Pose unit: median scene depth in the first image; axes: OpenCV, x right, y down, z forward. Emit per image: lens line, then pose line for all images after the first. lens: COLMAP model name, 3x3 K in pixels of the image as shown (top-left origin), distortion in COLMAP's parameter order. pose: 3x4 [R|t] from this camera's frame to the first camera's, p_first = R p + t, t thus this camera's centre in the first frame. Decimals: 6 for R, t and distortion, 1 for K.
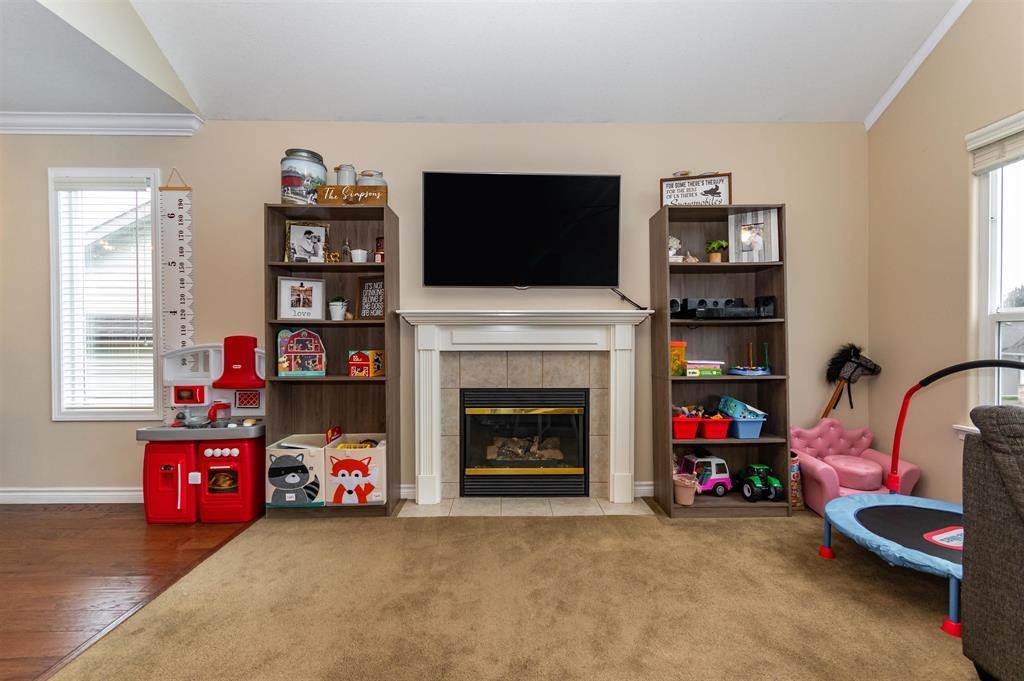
lens RADIAL K [[445.3, 0, 511.9], [0, 445.3, 341.1], [0, 0, 1]] dist [0.004236, -0.002736]
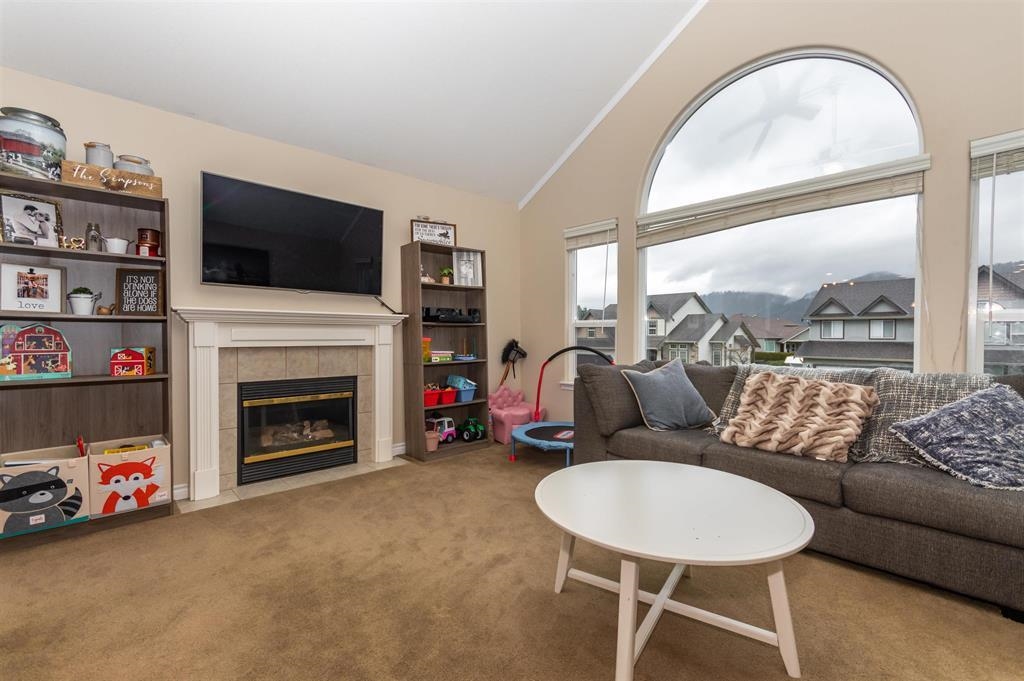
lens RADIAL K [[445.3, 0, 513.3], [0, 445.3, 341.5], [0, 0, 1]] dist [0.004236, -0.002736]
pose [[0.743978, -0.007287, 0.668164, -0.358468], [0.003405, 0.999969, 0.007114, 0.003454], [-0.668195, -0.003017, 0.743980, -0.234154]]
